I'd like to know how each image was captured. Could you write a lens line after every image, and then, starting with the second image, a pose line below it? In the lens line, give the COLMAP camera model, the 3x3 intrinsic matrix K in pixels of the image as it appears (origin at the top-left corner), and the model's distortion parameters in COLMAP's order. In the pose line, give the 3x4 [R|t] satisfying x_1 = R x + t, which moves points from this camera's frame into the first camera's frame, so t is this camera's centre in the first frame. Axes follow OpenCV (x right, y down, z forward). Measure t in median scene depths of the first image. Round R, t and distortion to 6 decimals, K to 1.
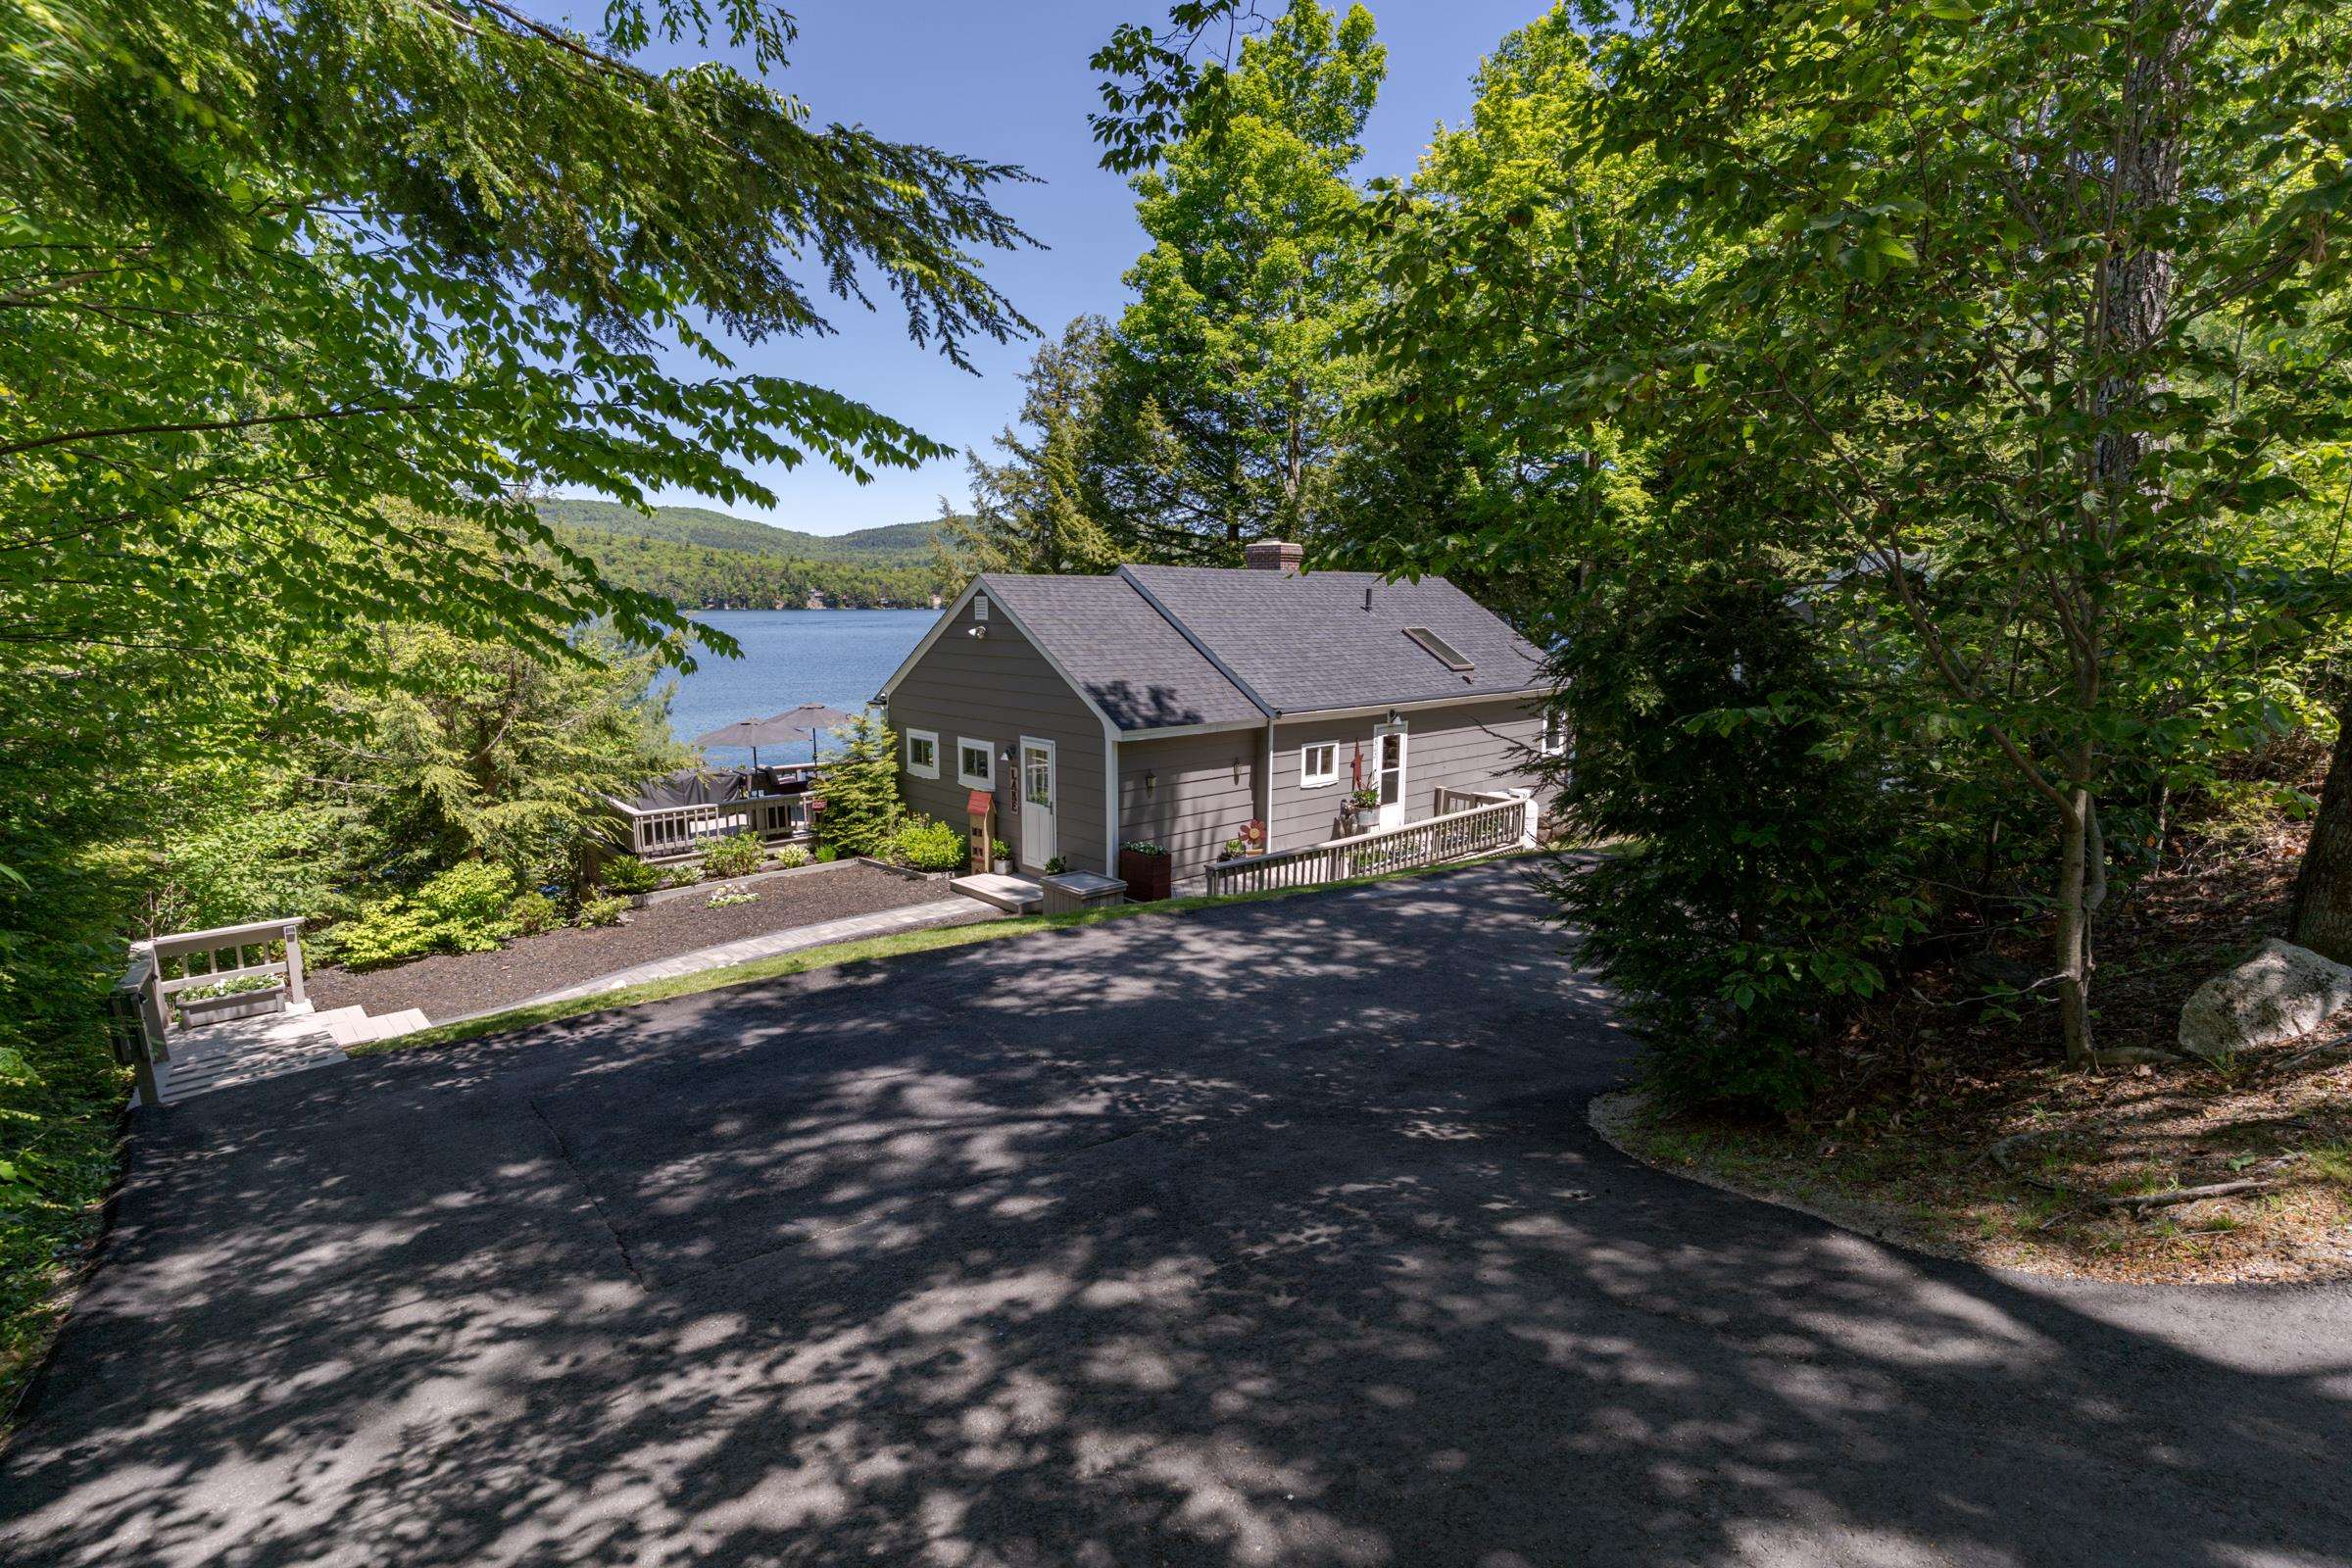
lens RADIAL K [[1123.6, 0, 1183.6], [0, 1123.6, 770.7], [0, 0, 1]] dist [-0.002679, 0.001386]
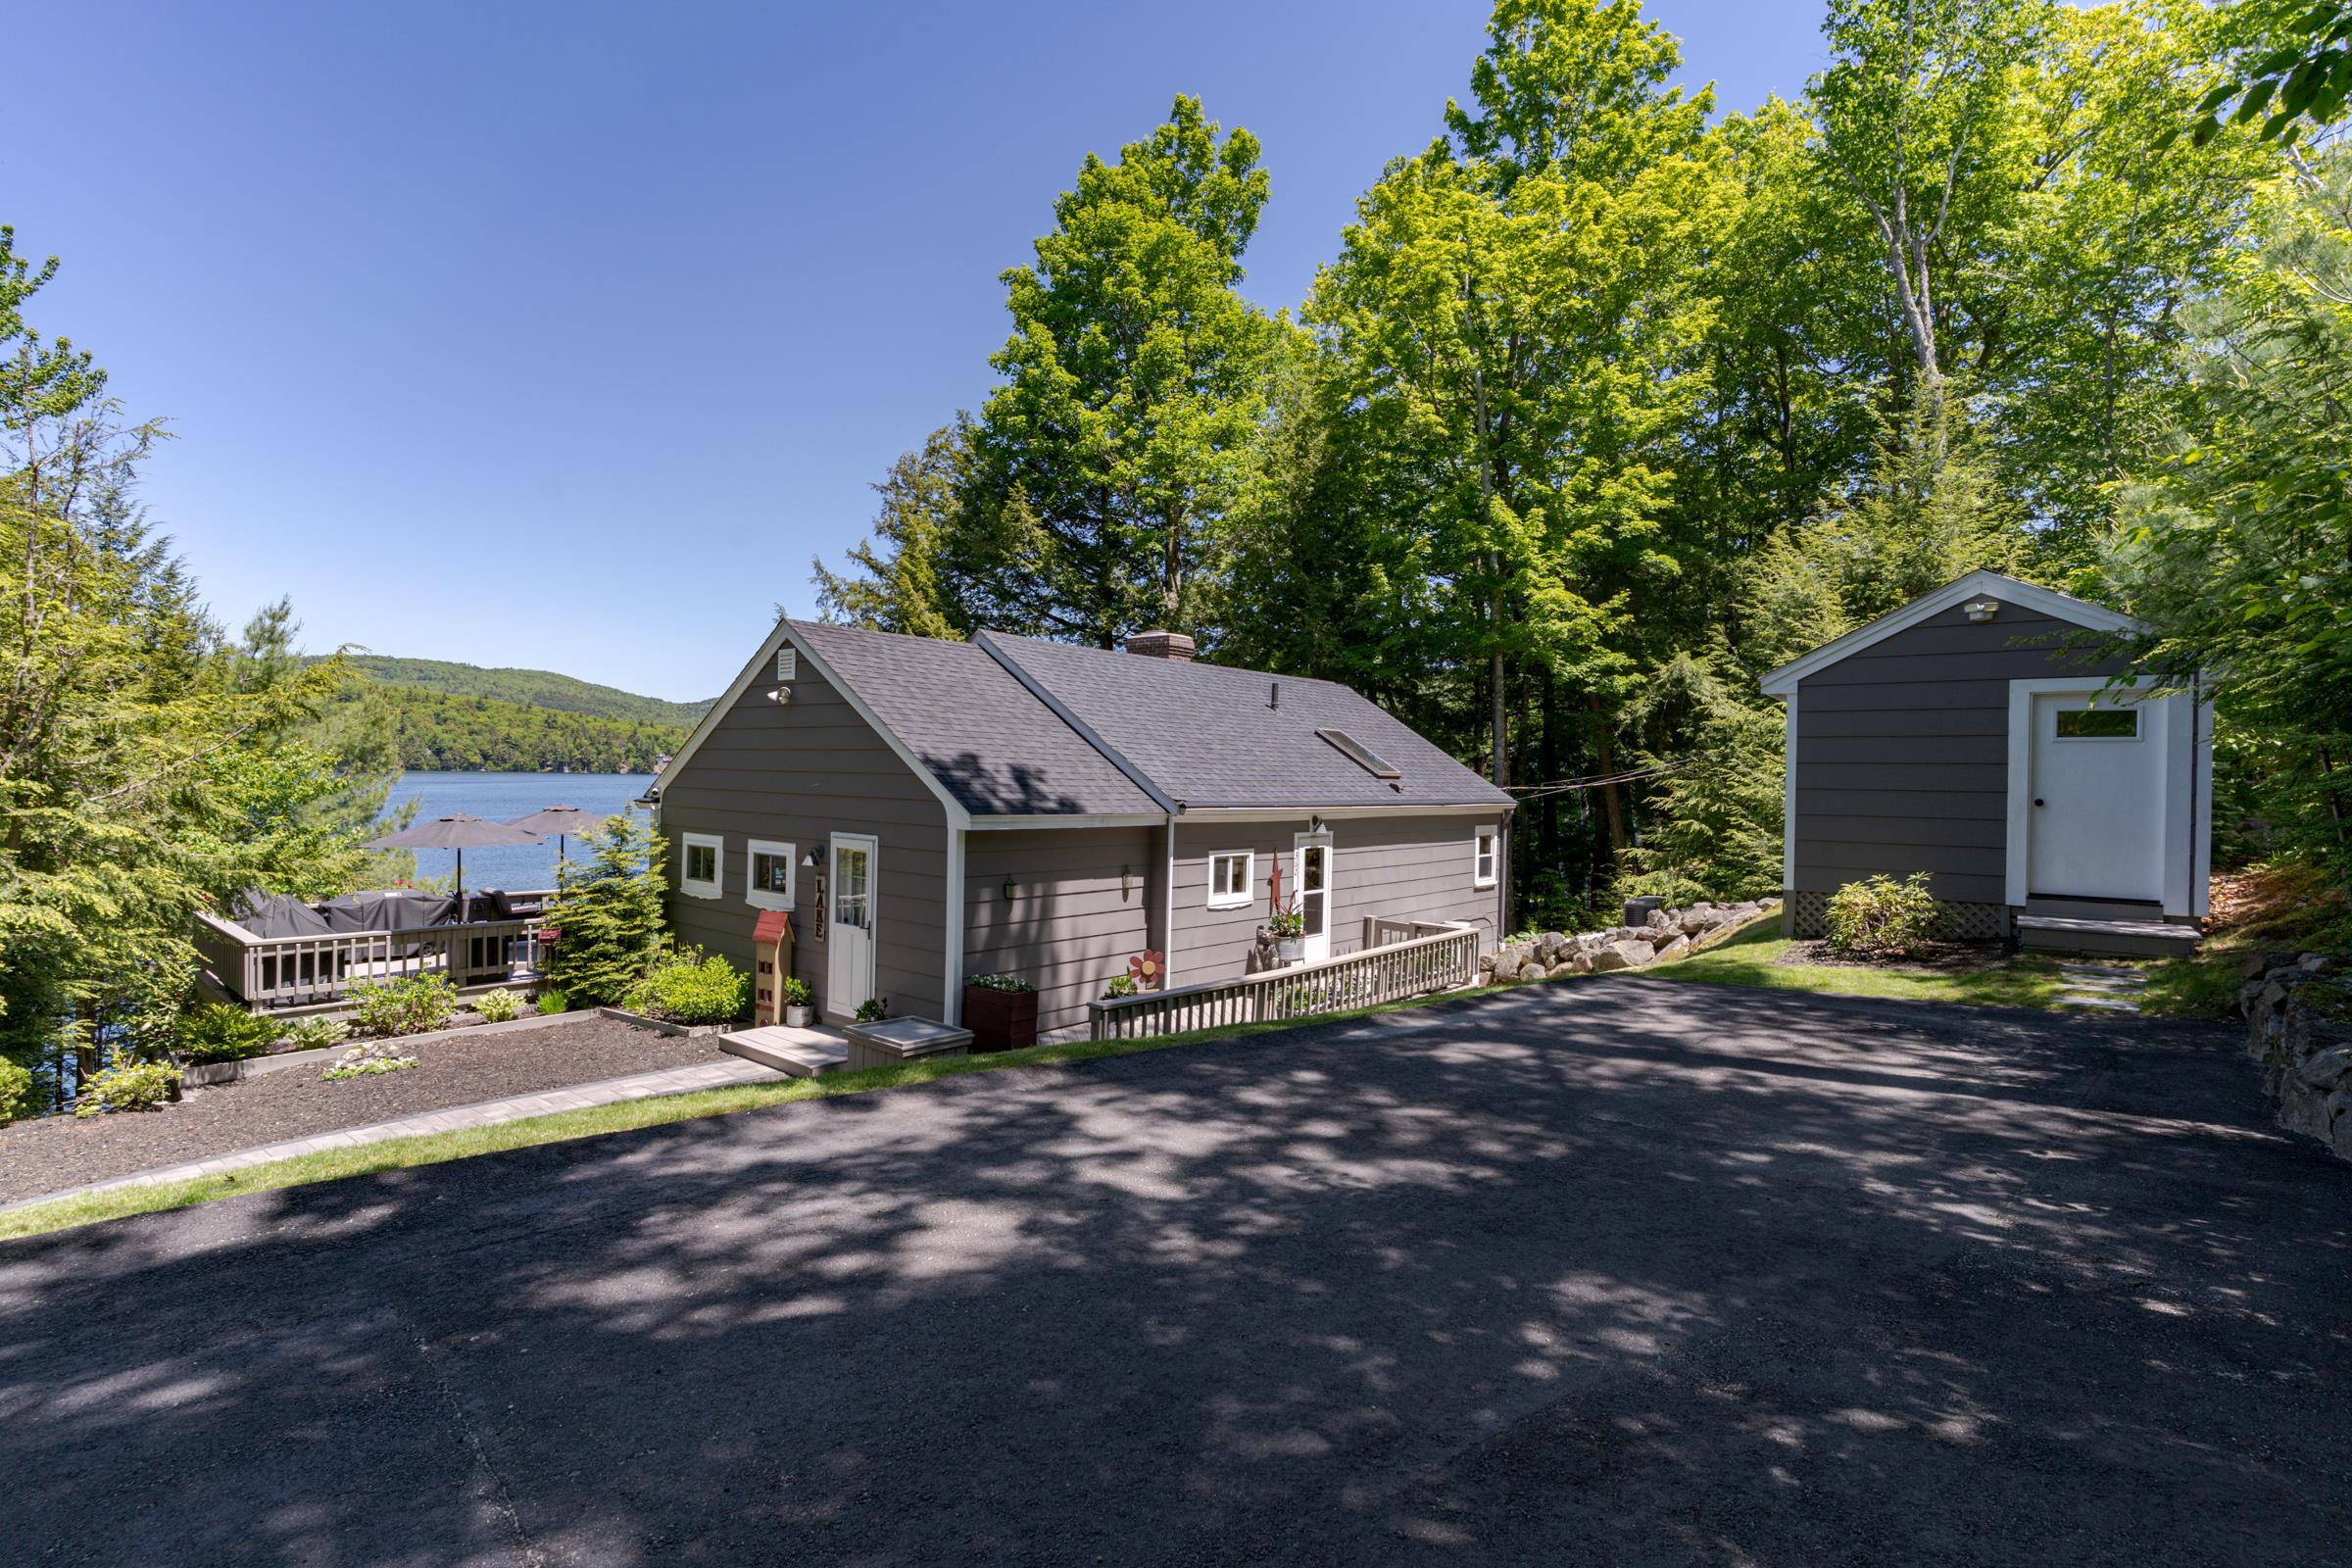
lens RADIAL K [[1123.6, 0, 1186.2], [0, 1123.6, 774.1], [0, 0, 1]] dist [-0.002679, 0.001386]
pose [[0.991832, 0.018351, 0.126225, -0.008563], [0.000189, 0.989384, -0.145328, 0.035118], [-0.127552, 0.144164, 0.981299, 0.228853]]
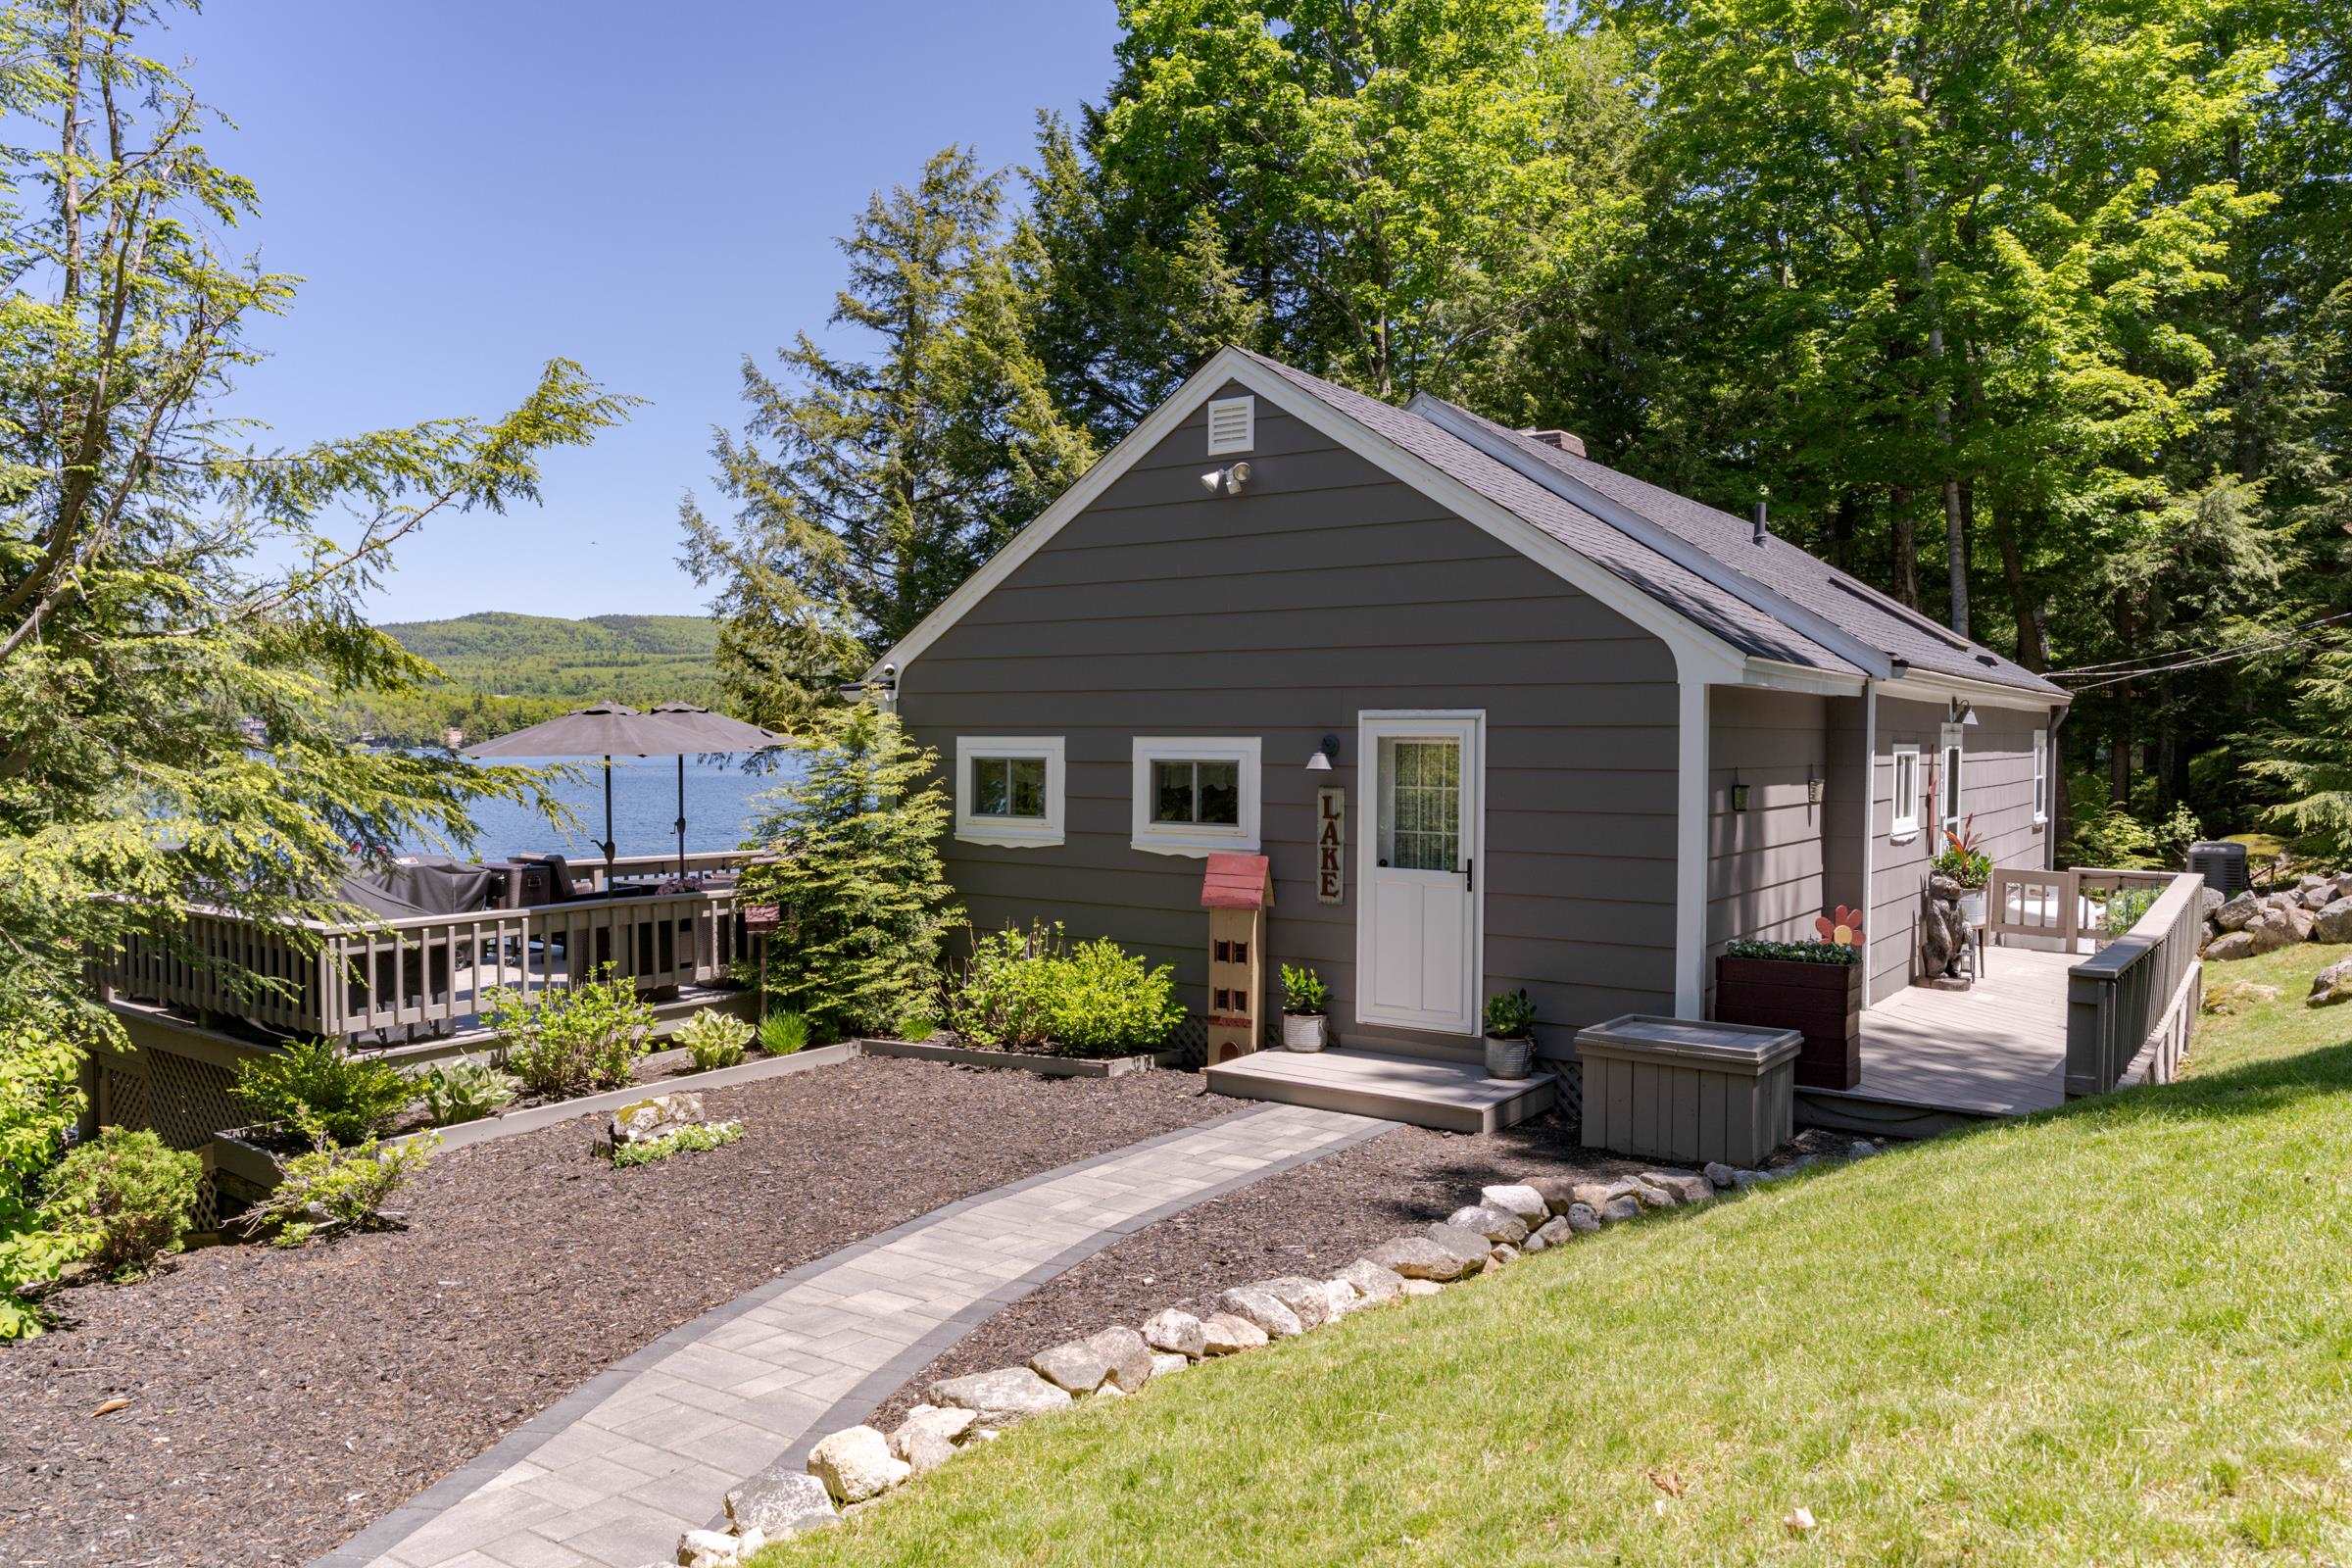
lens RADIAL K [[1639.5, 0, 1233.6], [0, 1639.5, 767.8], [0, 0, 1]] dist [-0.004023, -0.004179]
pose [[0.975770, -0.003192, 0.218774, -0.301955], [0.030431, 0.992155, -0.121251, 0.058083], [-0.216671, 0.124971, 0.968213, 0.390803]]
